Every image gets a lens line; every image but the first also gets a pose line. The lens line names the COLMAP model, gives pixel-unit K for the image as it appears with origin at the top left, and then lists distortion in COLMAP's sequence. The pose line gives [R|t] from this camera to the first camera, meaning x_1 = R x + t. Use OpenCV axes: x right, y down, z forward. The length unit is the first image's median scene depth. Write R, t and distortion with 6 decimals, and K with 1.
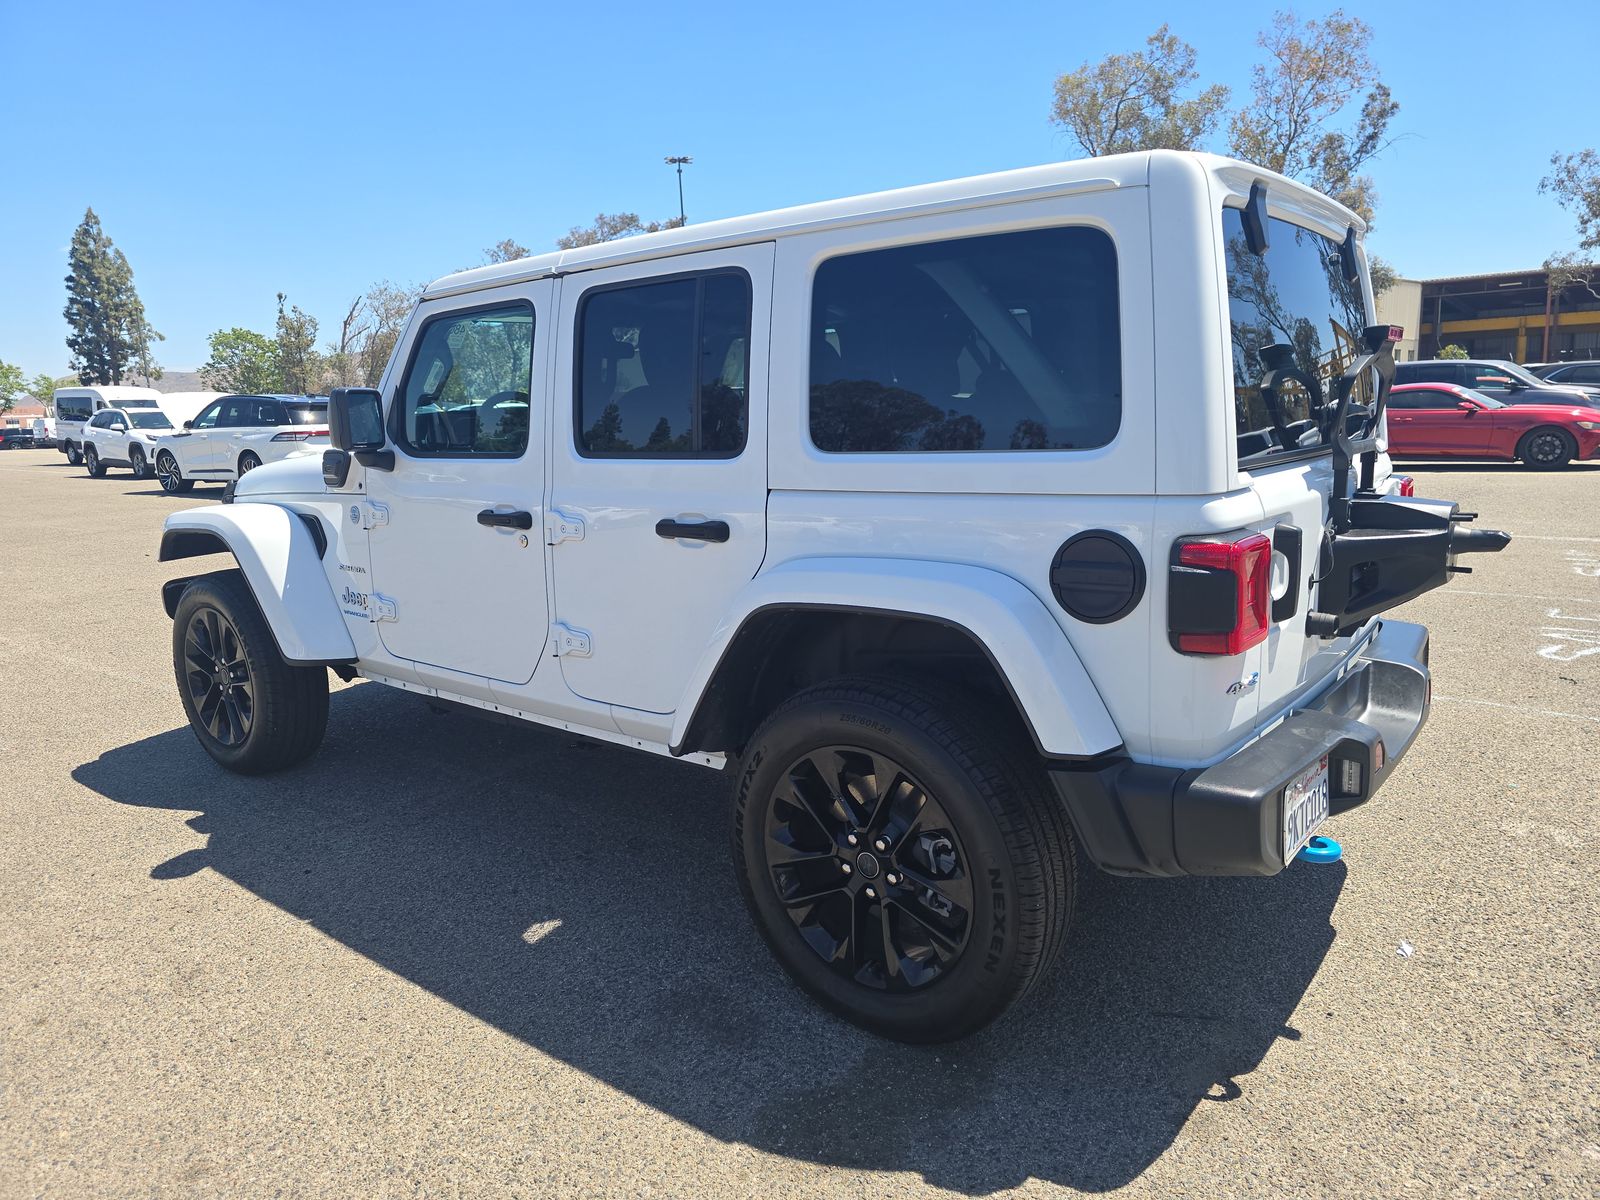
lens RADIAL K [[1088.7, 0, 800.0], [0, 1088.7, 600.0], [0, 0, 1]] dist [0.041433, -0.034219]
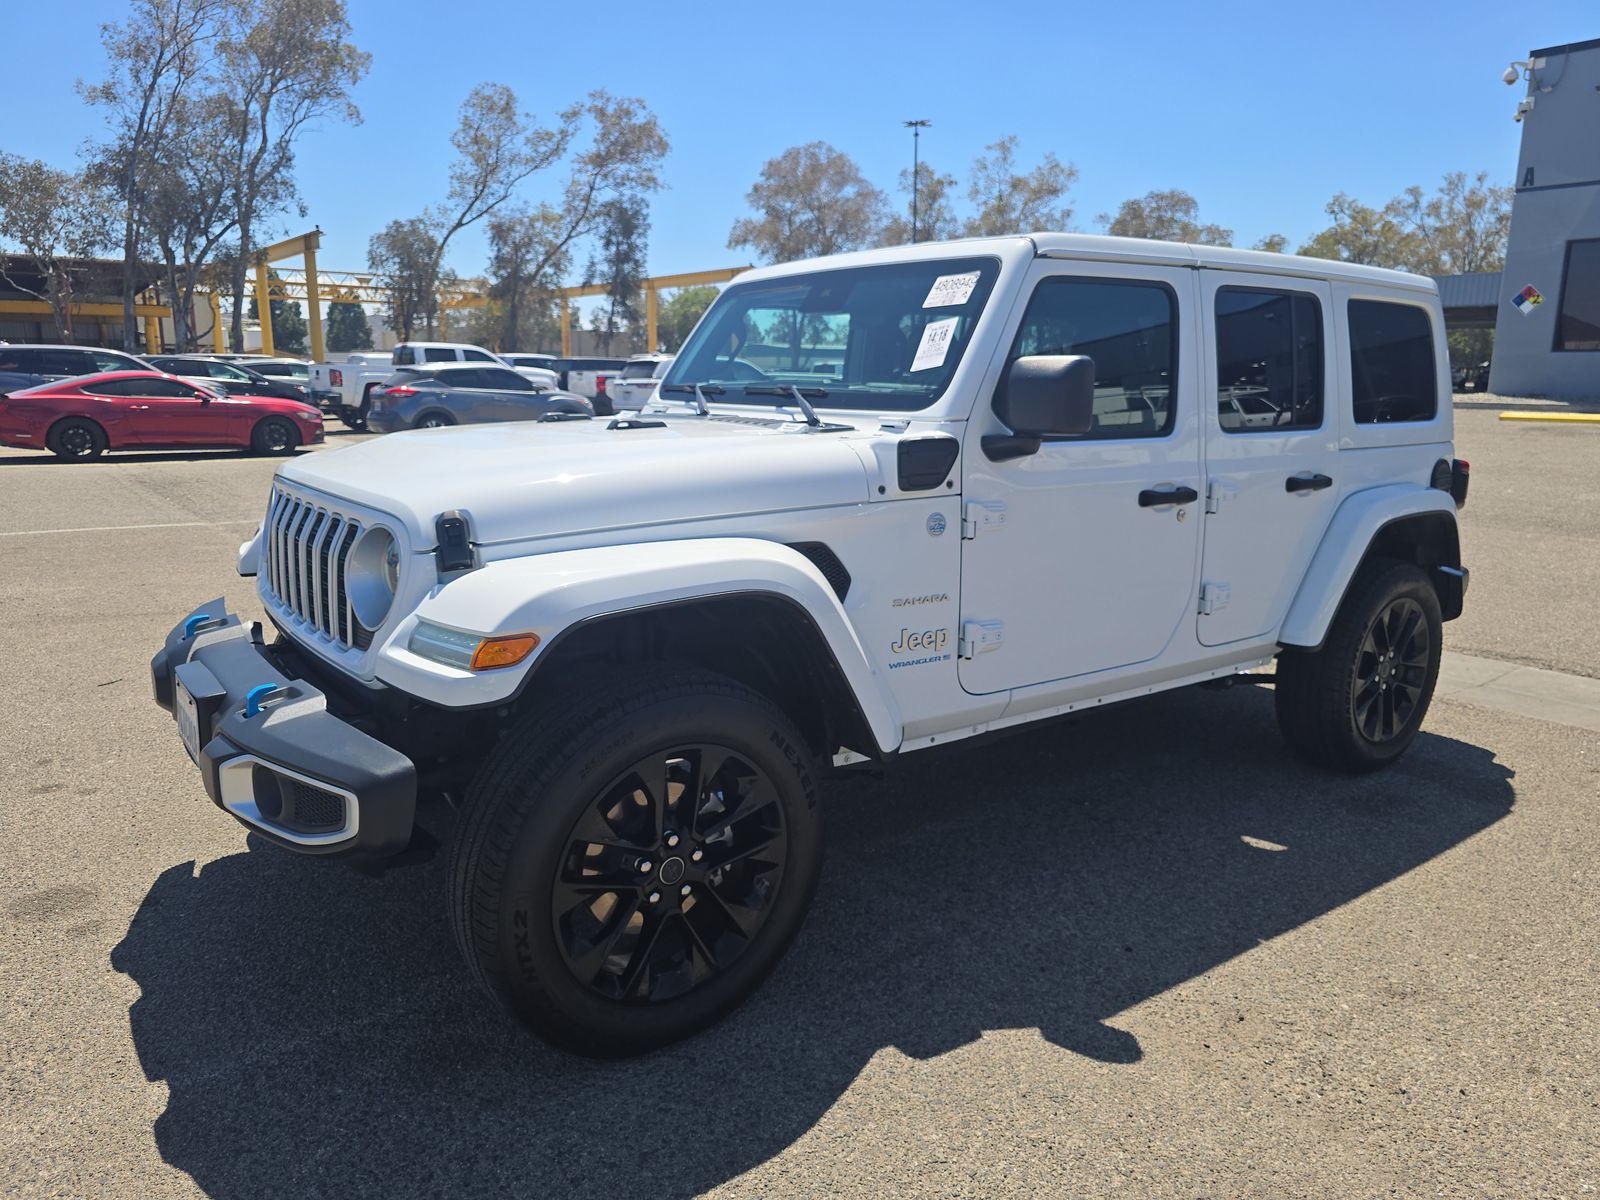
lens RADIAL K [[1088.7, 0, 800.0], [0, 1088.7, 600.0], [0, 0, 1]] dist [0.041433, -0.034219]
pose [[0.243717, -0.152470, 0.957787, -1.356507], [0.144520, 0.982248, 0.119590, -0.152104], [-0.959018, 0.109274, 0.261425, 1.080315]]
